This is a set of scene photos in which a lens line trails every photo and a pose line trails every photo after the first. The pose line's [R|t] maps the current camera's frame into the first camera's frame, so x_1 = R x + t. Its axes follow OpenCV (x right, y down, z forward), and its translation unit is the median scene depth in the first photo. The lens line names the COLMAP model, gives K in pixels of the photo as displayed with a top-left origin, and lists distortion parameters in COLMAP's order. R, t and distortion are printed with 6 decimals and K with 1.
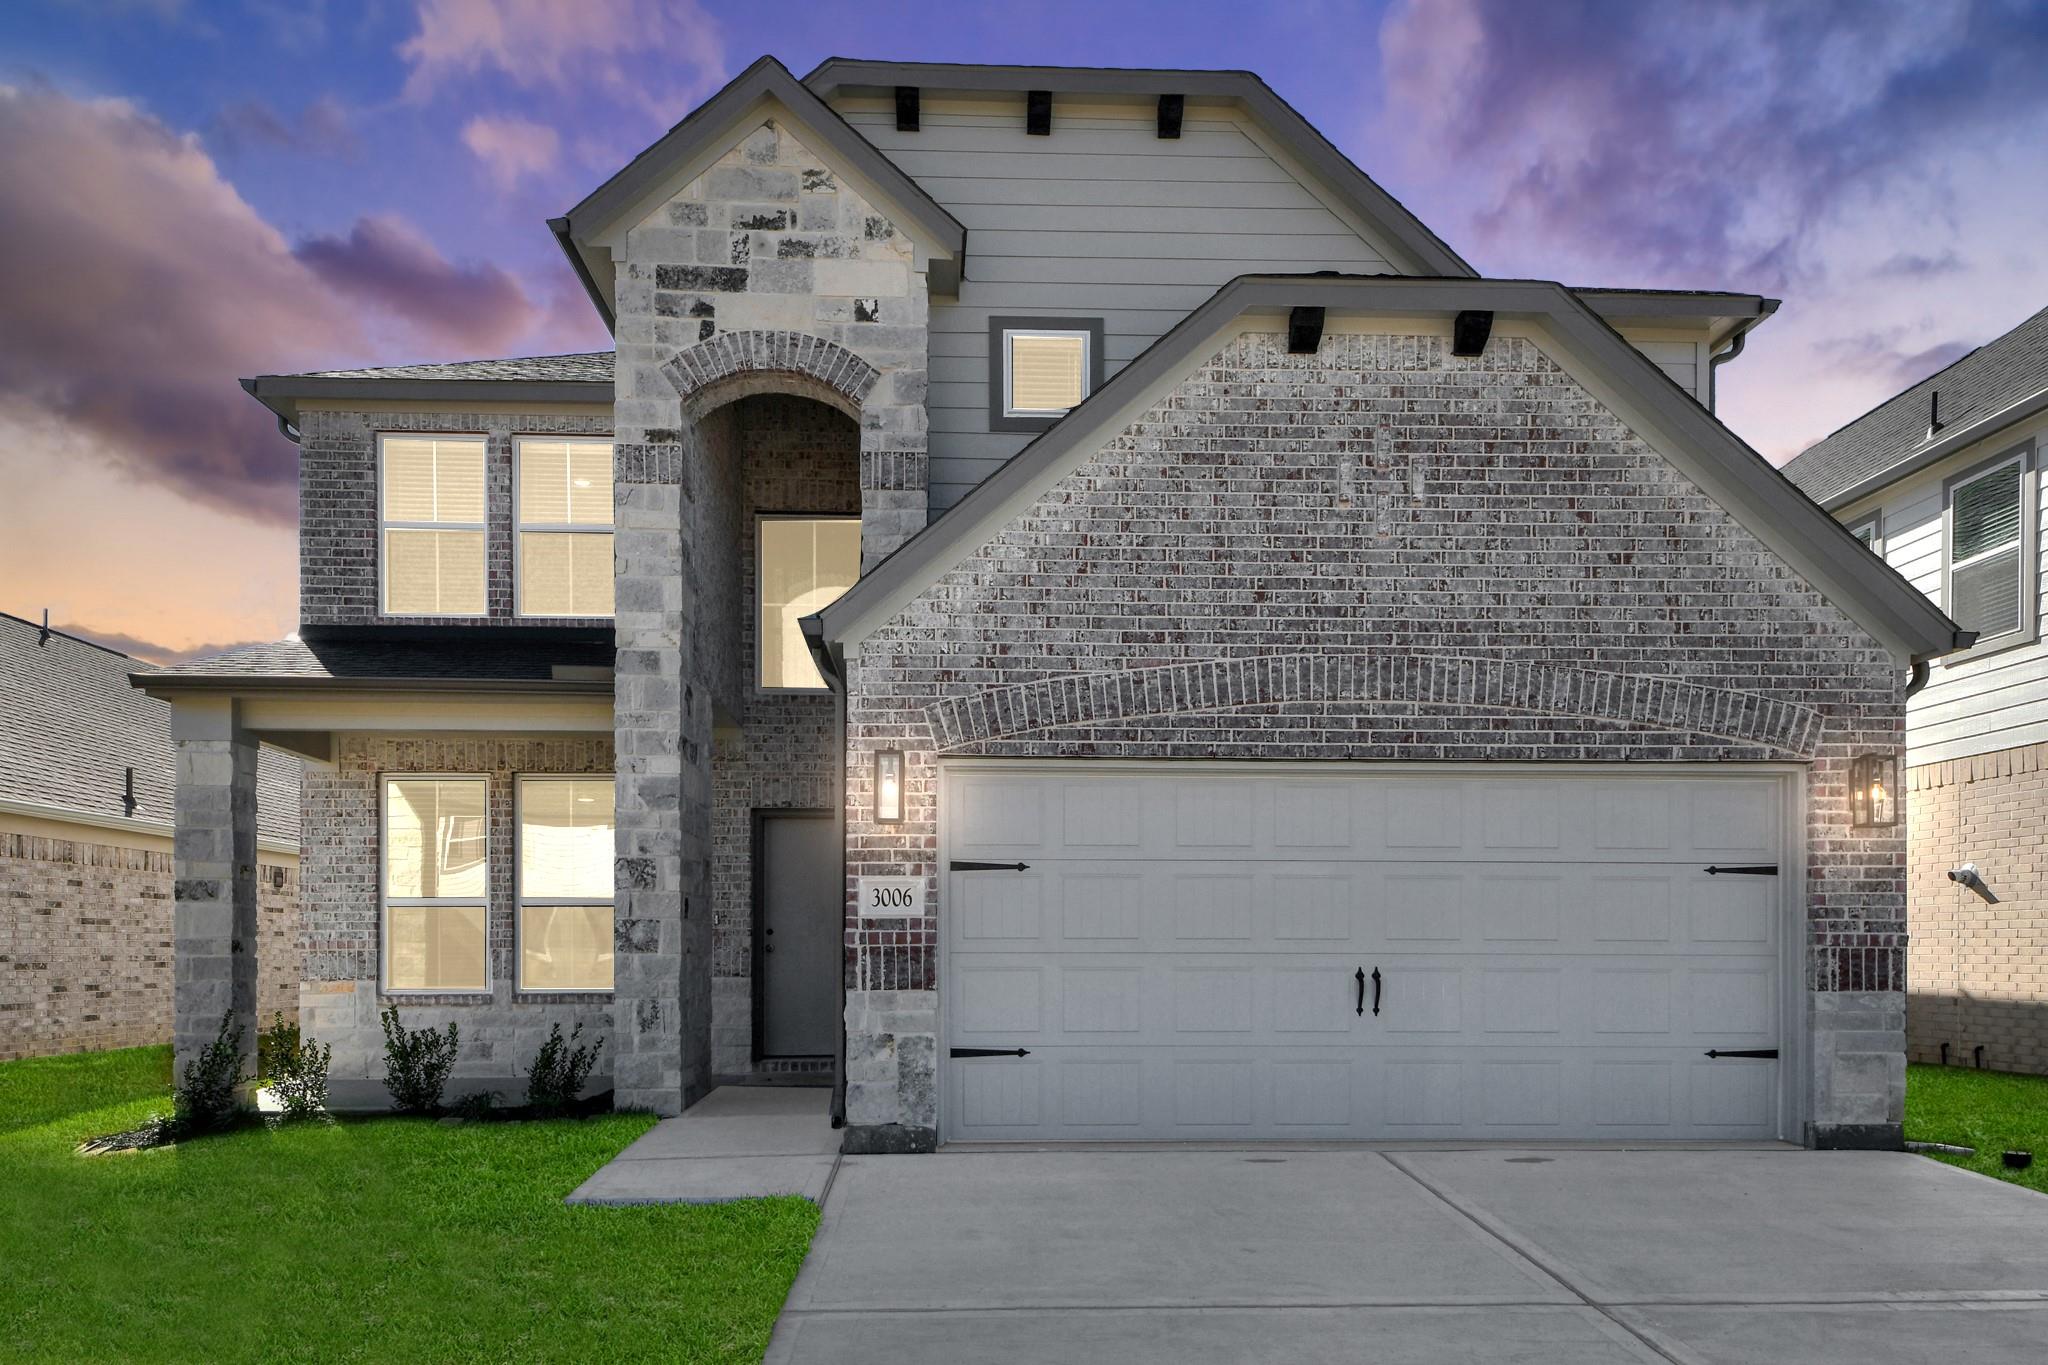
lens RADIAL K [[1427.4, 0, 1023.1], [0, 1427.4, 677.9], [0, 0, 1]] dist [0.029715, 0.001106]
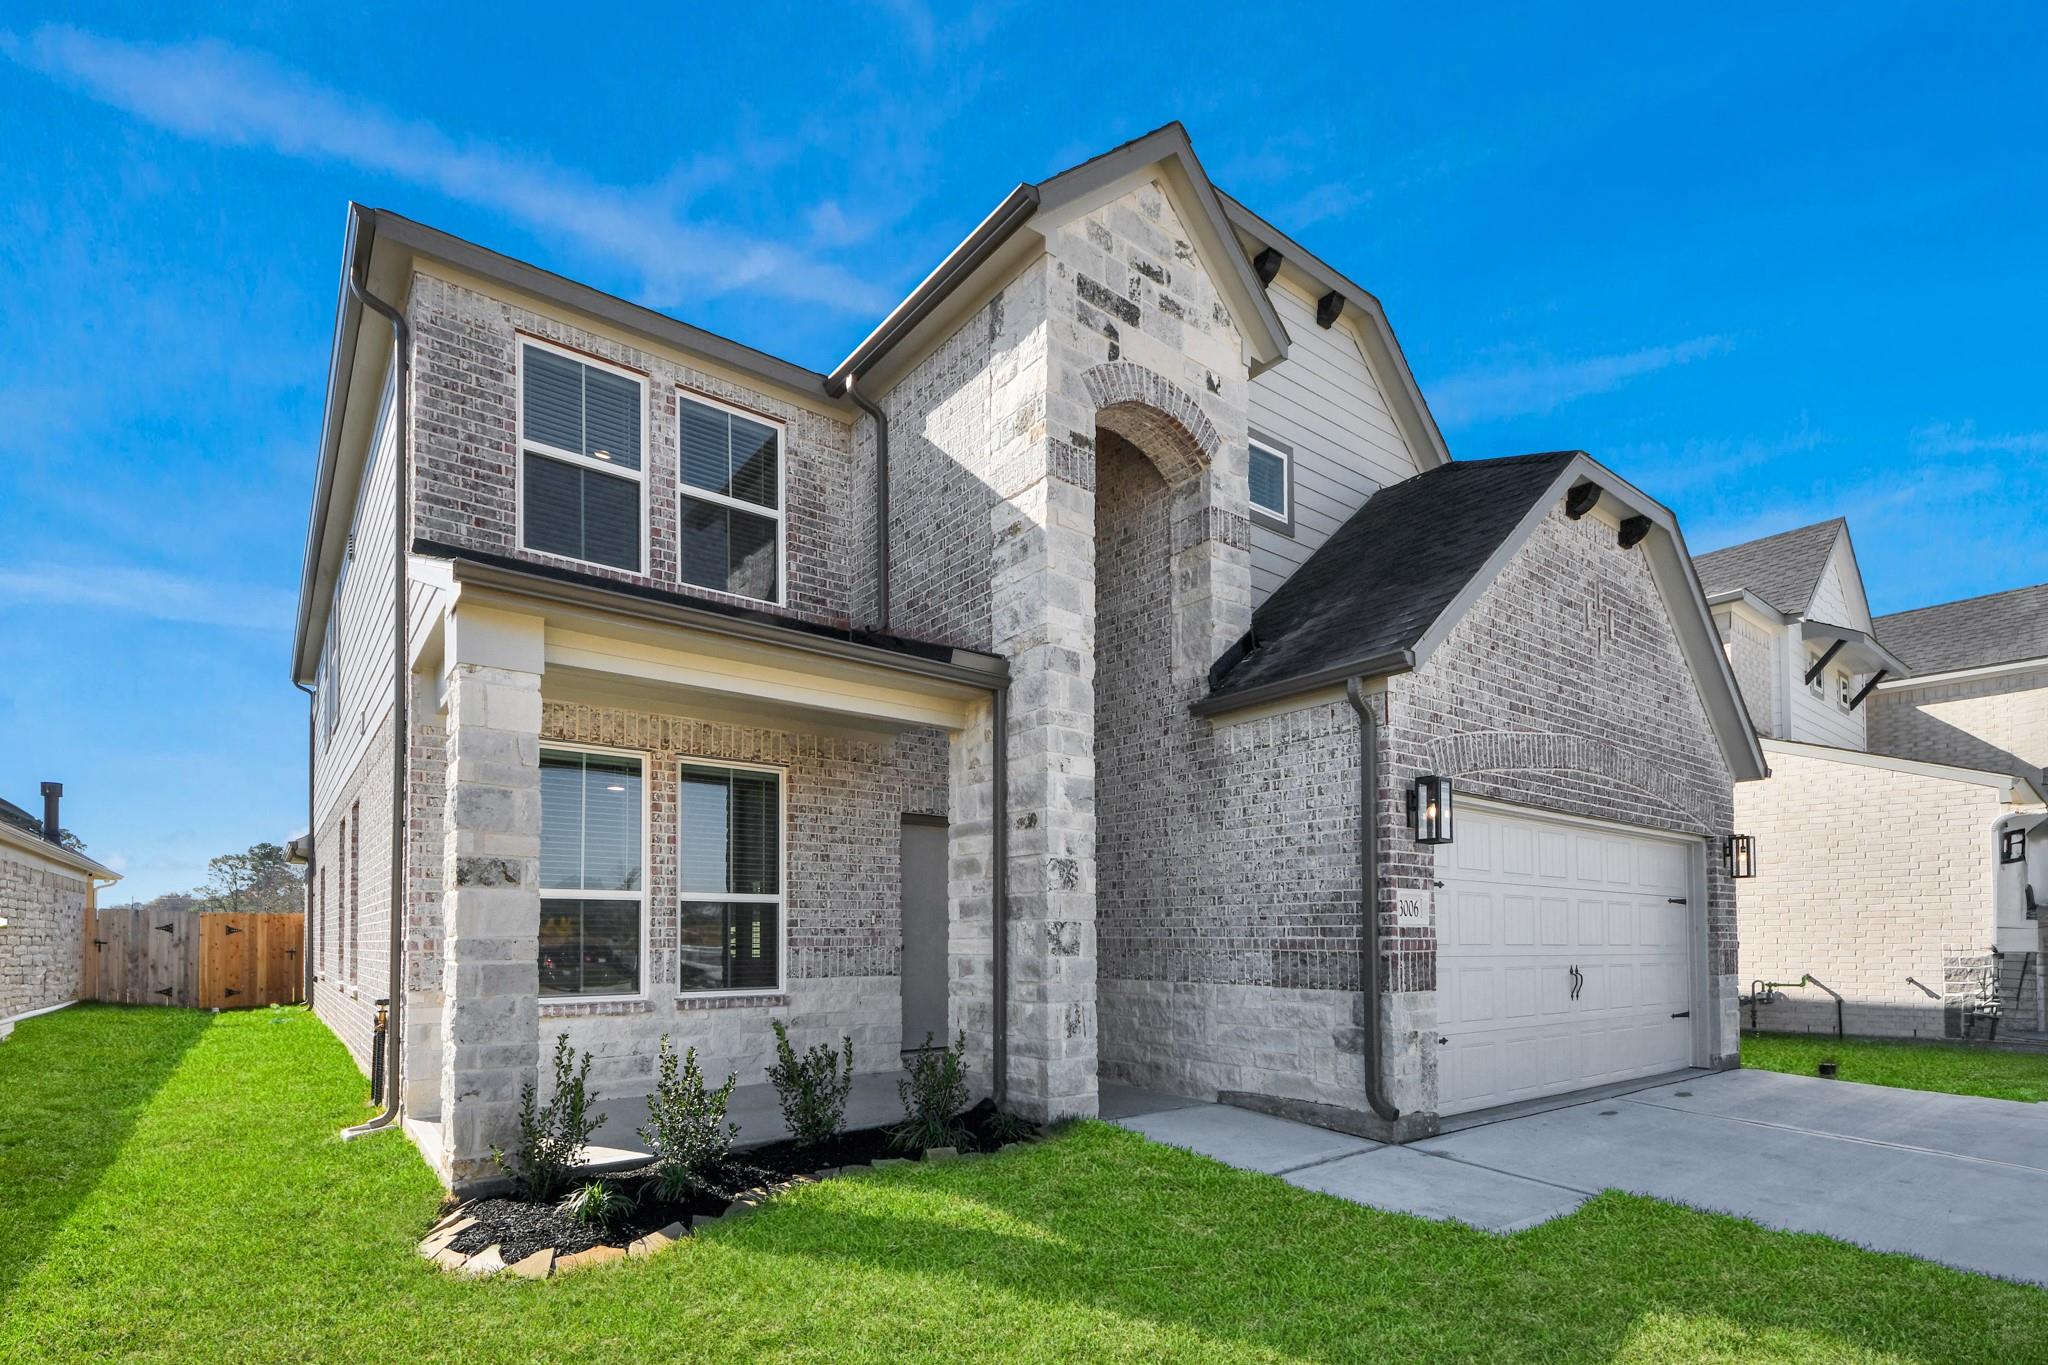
lens RADIAL K [[989.3, 0, 1021.3], [0, 989.3, 746.8], [0, 0, 1]] dist [0.021153, -0.000941]
pose [[0.814183, 0.111793, 0.569744, -0.649822], [-0.110954, 0.993162, -0.036317, 0.073113], [-0.569908, -0.033647, 0.821019, 0.438385]]
